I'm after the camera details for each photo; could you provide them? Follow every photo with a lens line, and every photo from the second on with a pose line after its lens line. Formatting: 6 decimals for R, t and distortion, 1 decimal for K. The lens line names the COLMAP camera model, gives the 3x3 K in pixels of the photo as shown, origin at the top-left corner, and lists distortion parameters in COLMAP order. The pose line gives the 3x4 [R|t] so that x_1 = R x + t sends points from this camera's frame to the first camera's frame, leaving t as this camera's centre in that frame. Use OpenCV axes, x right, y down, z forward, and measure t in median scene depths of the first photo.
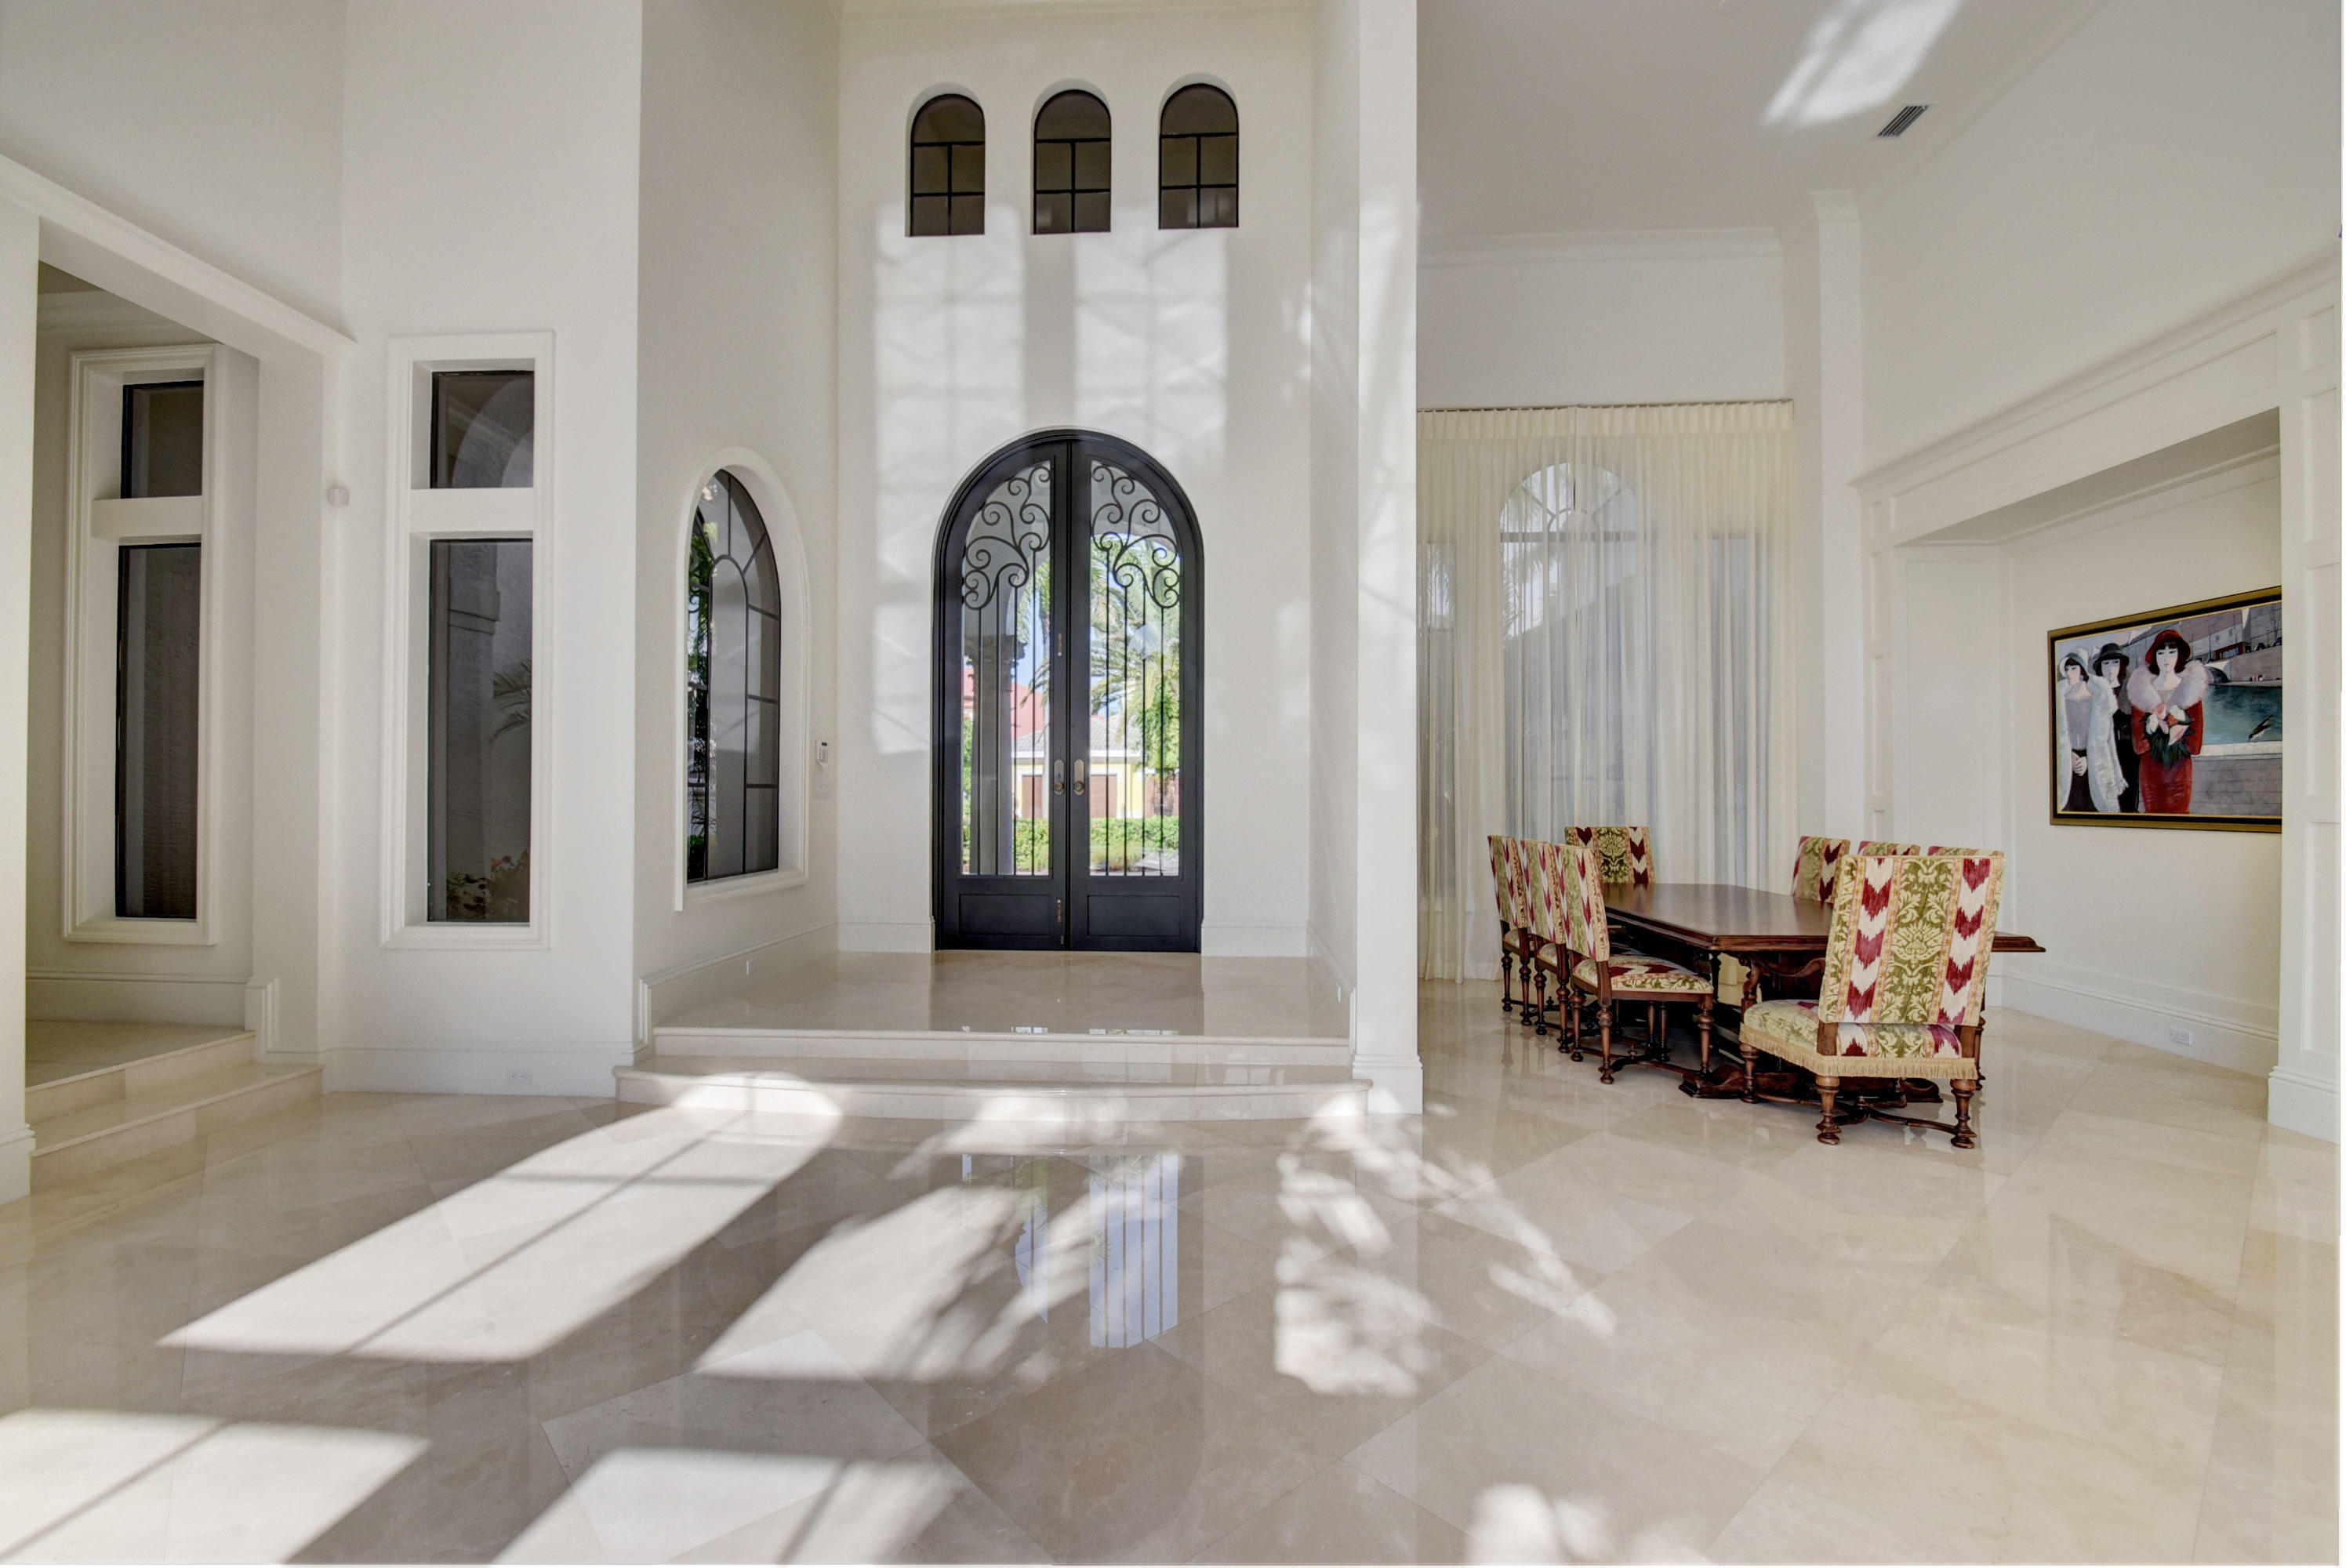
lens RADIAL K [[1032.6, 0, 1158.6], [0, 1032.6, 777.1], [0, 0, 1]] dist [0.005231, -0.010494]
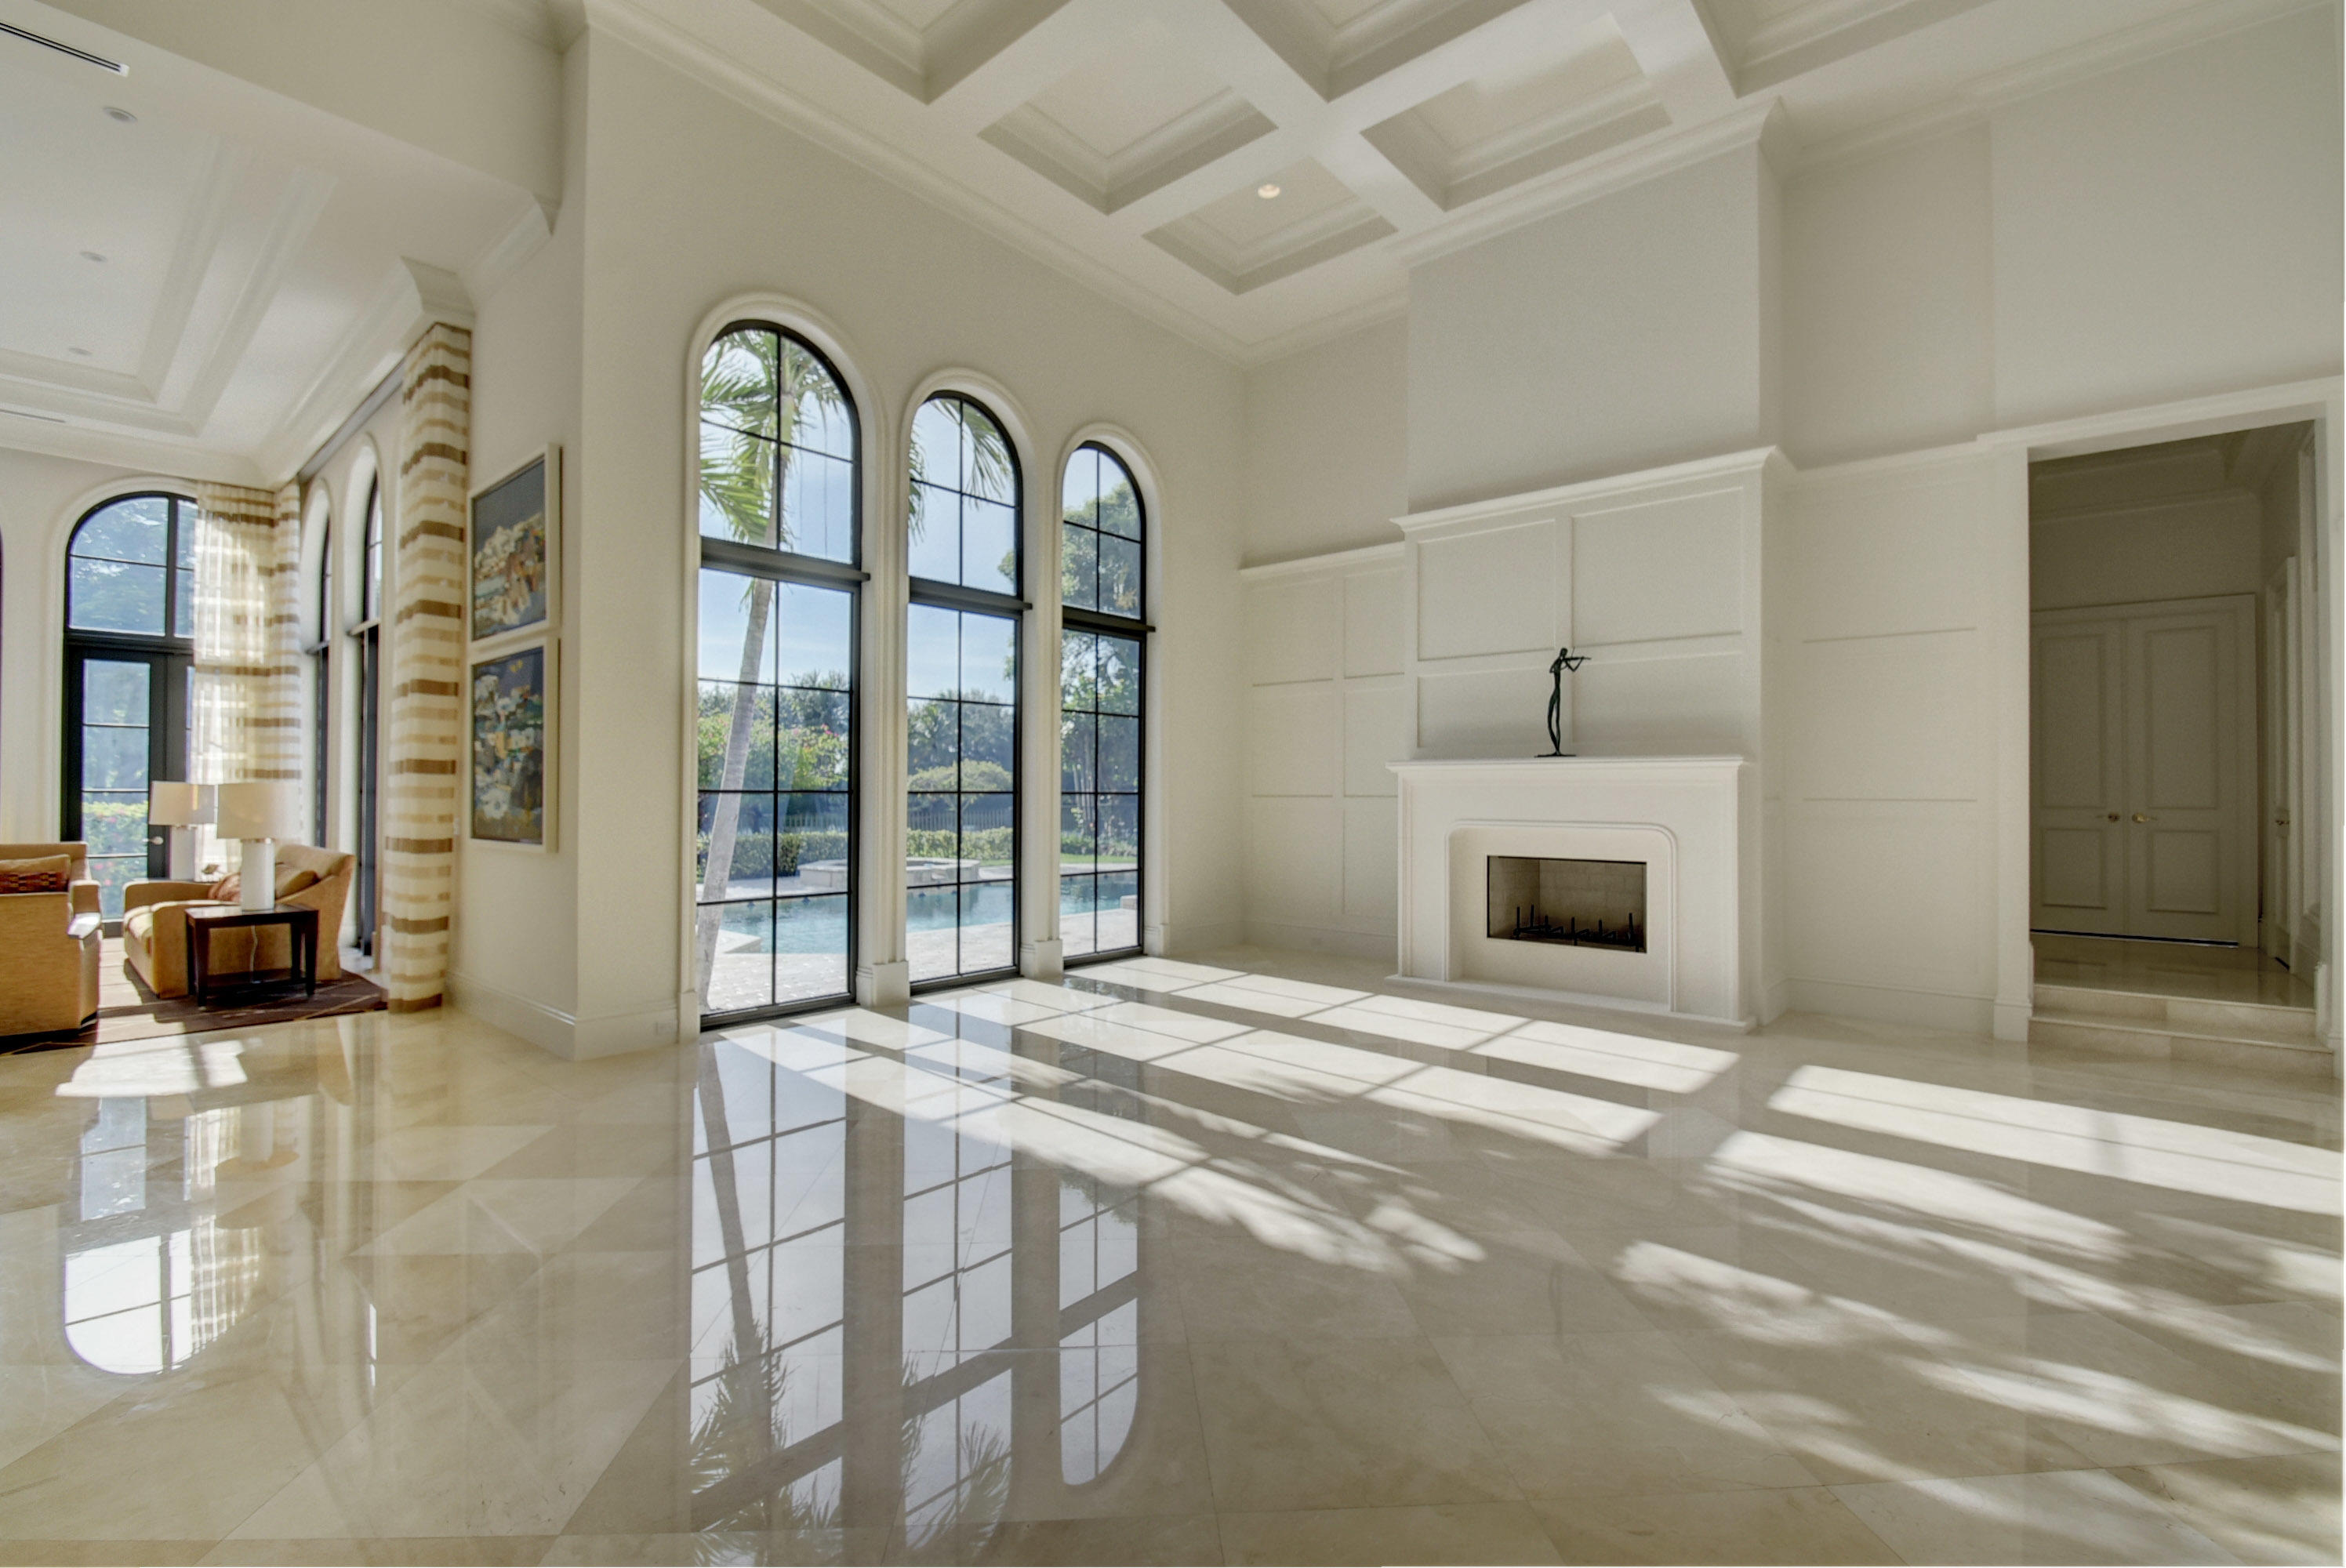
lens RADIAL K [[1032.6, 0, 1166.5], [0, 1032.6, 776.9], [0, 0, 1]] dist [0.005231, -0.010494]
pose [[-0.612948, -0.014908, -0.789983, 1.322519], [0.011071, 0.999562, -0.027453, 0.010669], [0.790046, -0.025573, -0.612514, 1.135448]]
